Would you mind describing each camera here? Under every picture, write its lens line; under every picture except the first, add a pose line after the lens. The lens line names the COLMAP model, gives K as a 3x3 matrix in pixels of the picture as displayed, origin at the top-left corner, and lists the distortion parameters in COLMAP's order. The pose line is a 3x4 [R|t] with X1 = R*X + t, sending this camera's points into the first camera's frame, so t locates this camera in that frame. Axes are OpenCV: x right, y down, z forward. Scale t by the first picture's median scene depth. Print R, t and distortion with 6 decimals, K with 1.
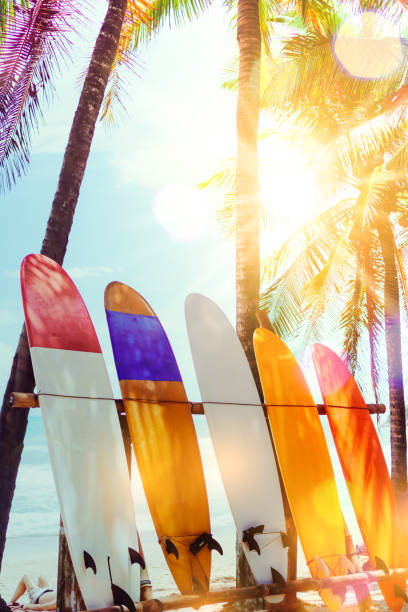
lens RADIAL K [[946.9, 0, 204.0], [0, 946.9, 306.0], [0, 0, 1]] dist [0.048550, 0.027669]
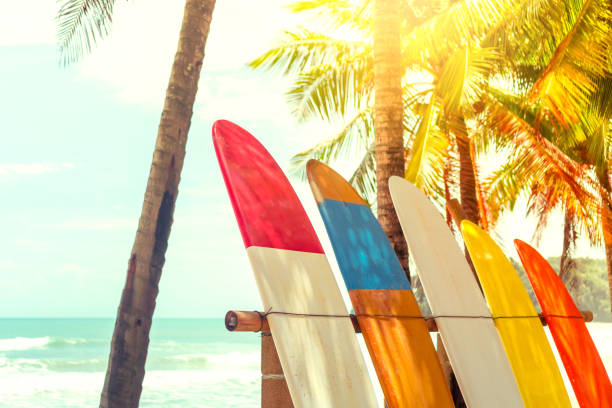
lens RADIAL K [[950.1, 0, 306.0], [0, 950.1, 204.0], [0, 0, 1]] dist [0.011456, 0.061501]
pose [[0.988142, -0.001242, 0.153535, -0.173452], [0.000986, 0.999998, 0.001748, 0.006666], [-0.153537, -0.001576, 0.988142, 0.194994]]
